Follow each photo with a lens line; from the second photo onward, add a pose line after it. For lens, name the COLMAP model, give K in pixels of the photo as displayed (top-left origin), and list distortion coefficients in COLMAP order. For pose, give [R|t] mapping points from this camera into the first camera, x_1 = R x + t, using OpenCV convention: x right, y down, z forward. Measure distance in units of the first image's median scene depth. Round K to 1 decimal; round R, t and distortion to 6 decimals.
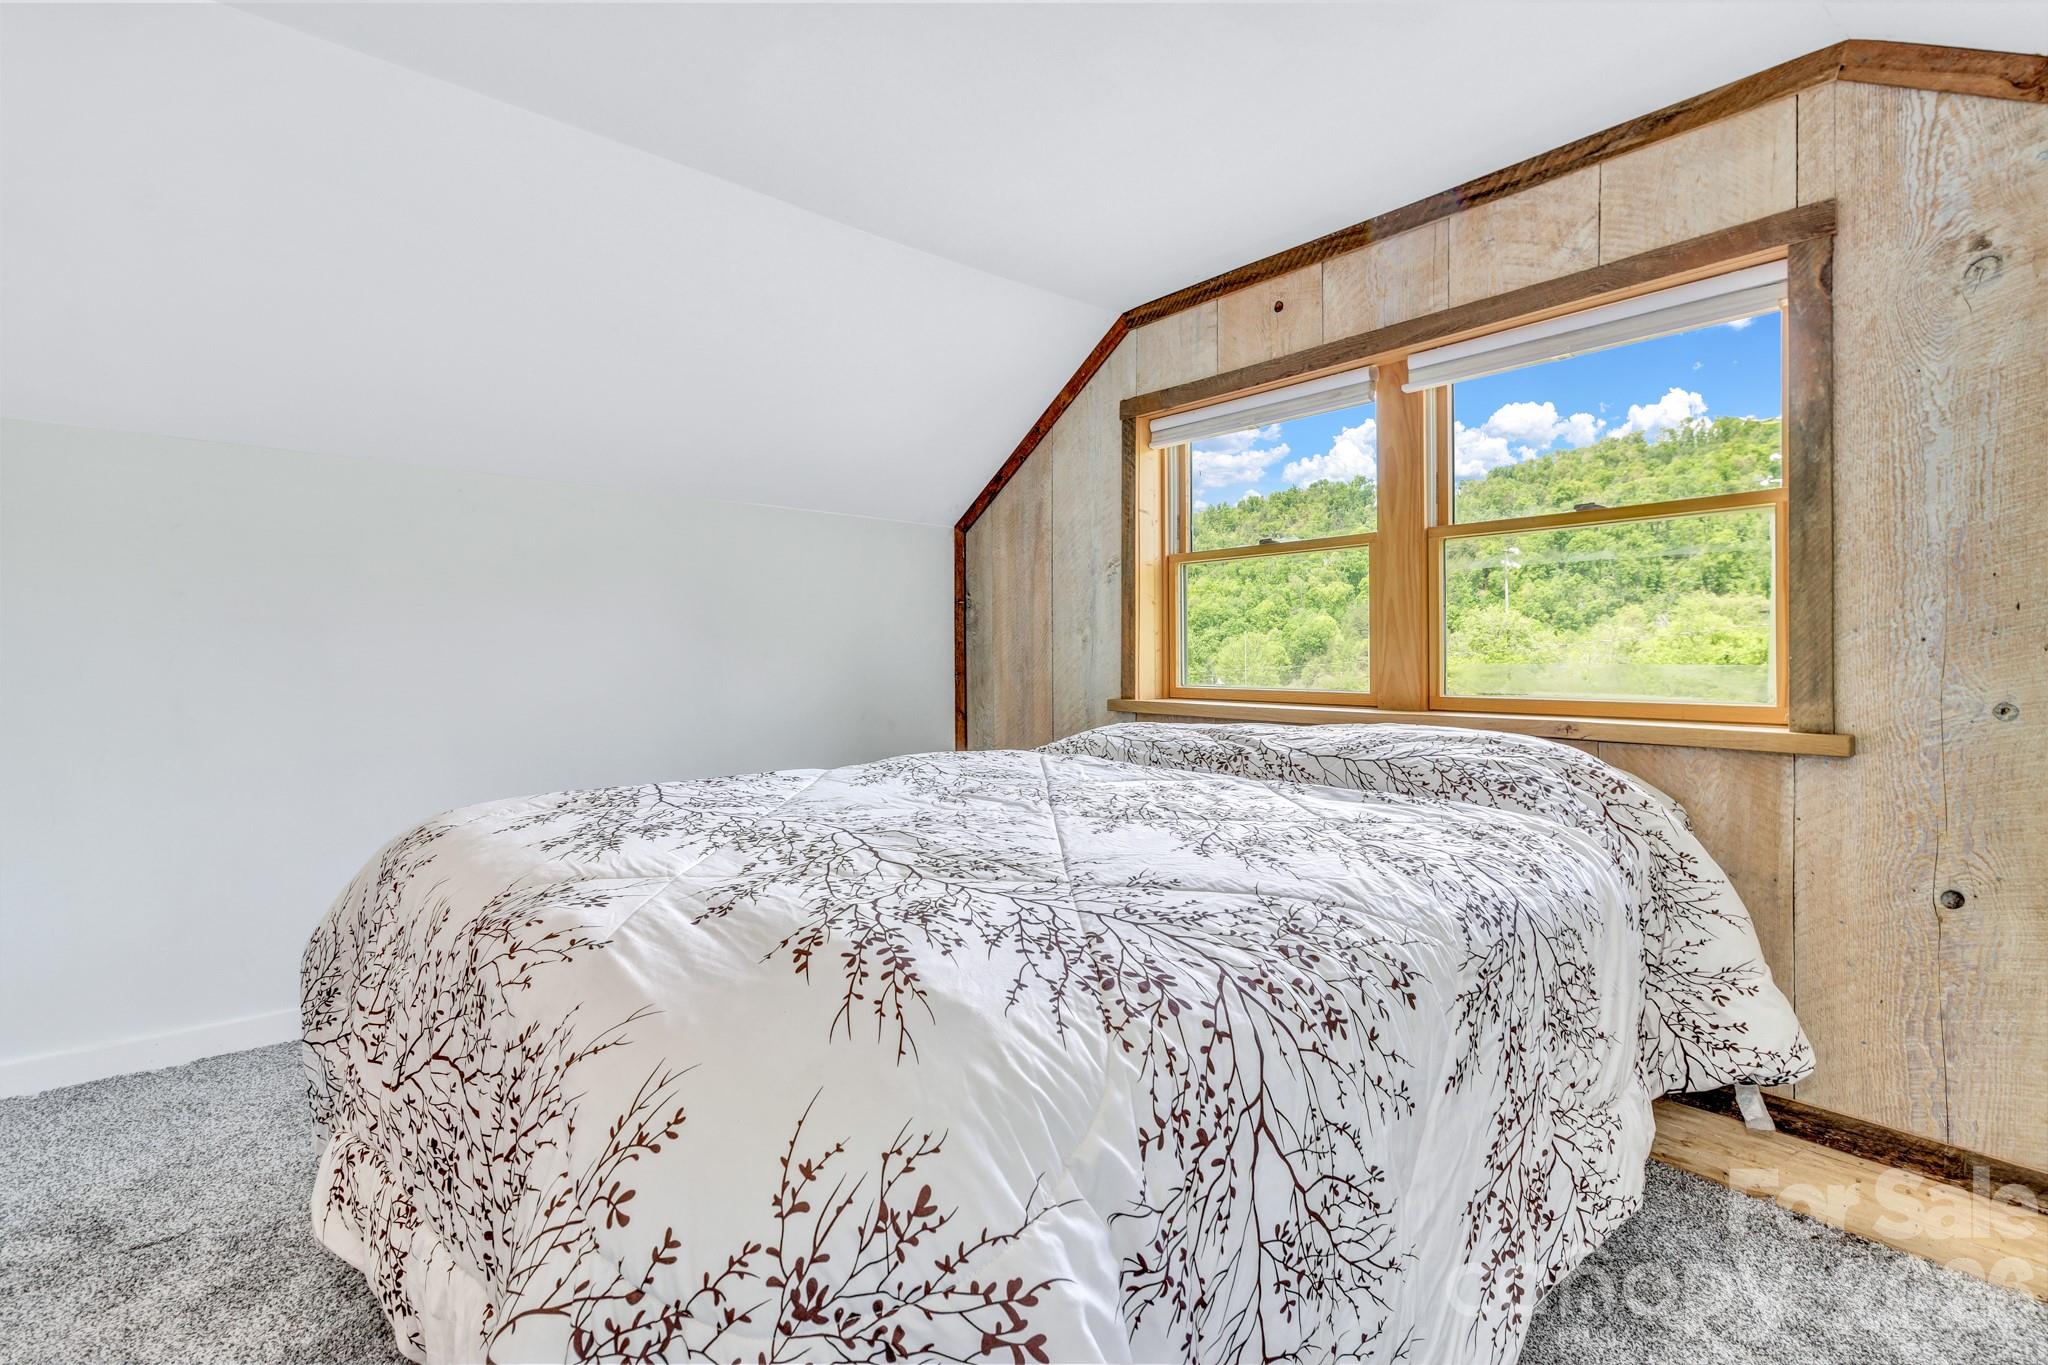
lens RADIAL K [[943.3, 0, 1028.6], [0, 943.3, 657.3], [0, 0, 1]] dist [0.001195, 0.000560]
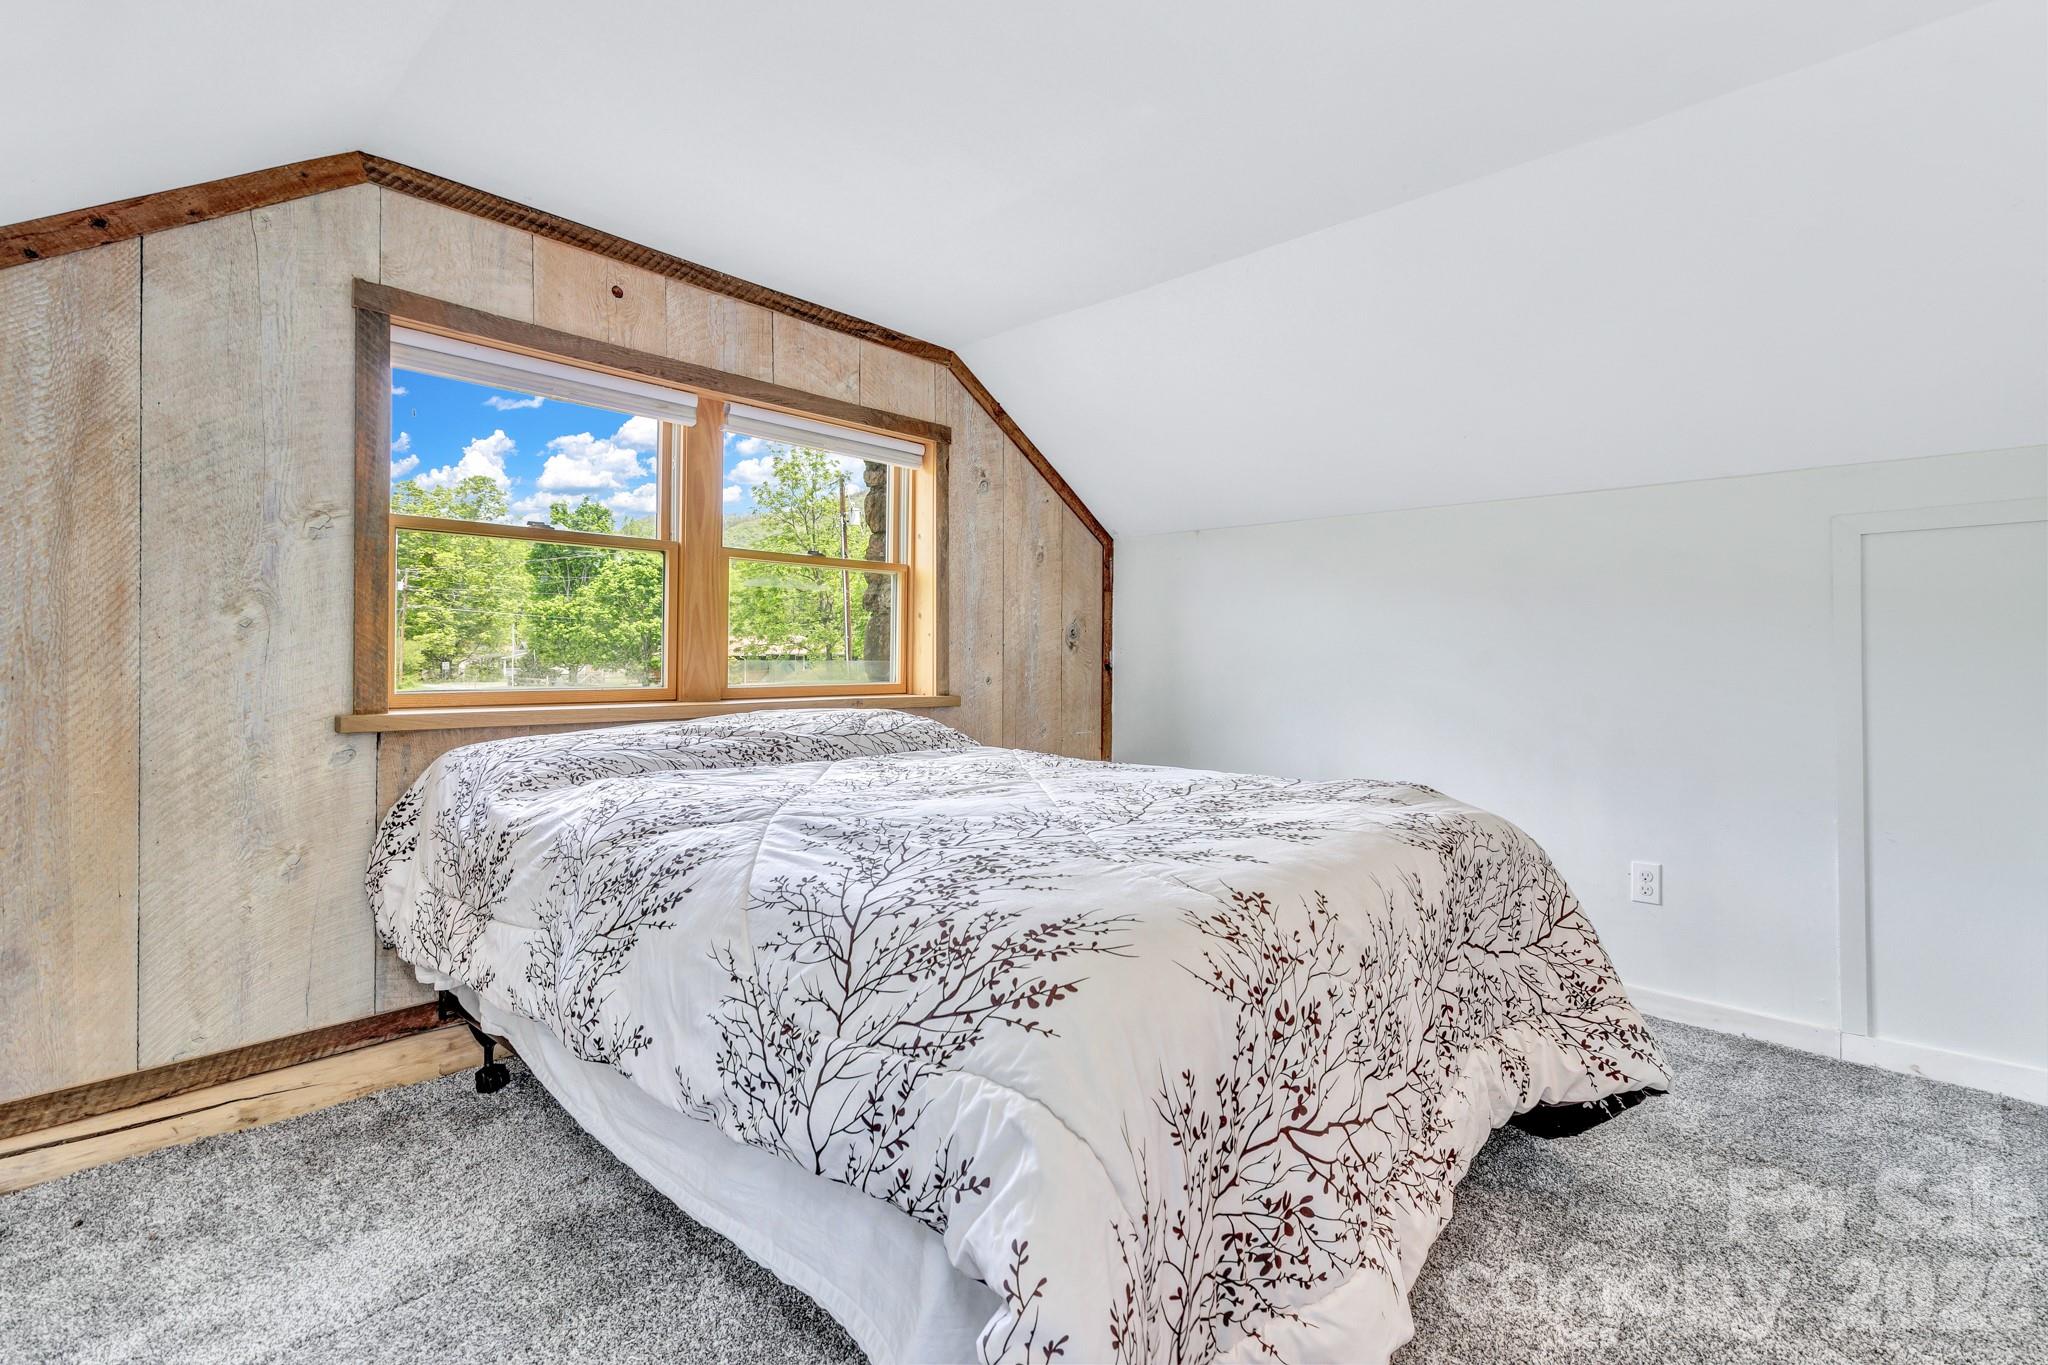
lens RADIAL K [[943.3, 0, 1028.6], [0, 943.3, 657.3], [0, 0, 1]] dist [0.001195, 0.000560]
pose [[-0.121112, -0.004833, 0.992627, -0.787652], [-0.009317, 0.999950, 0.003732, -0.005827], [-0.992595, -0.008796, -0.121151, 0.734971]]
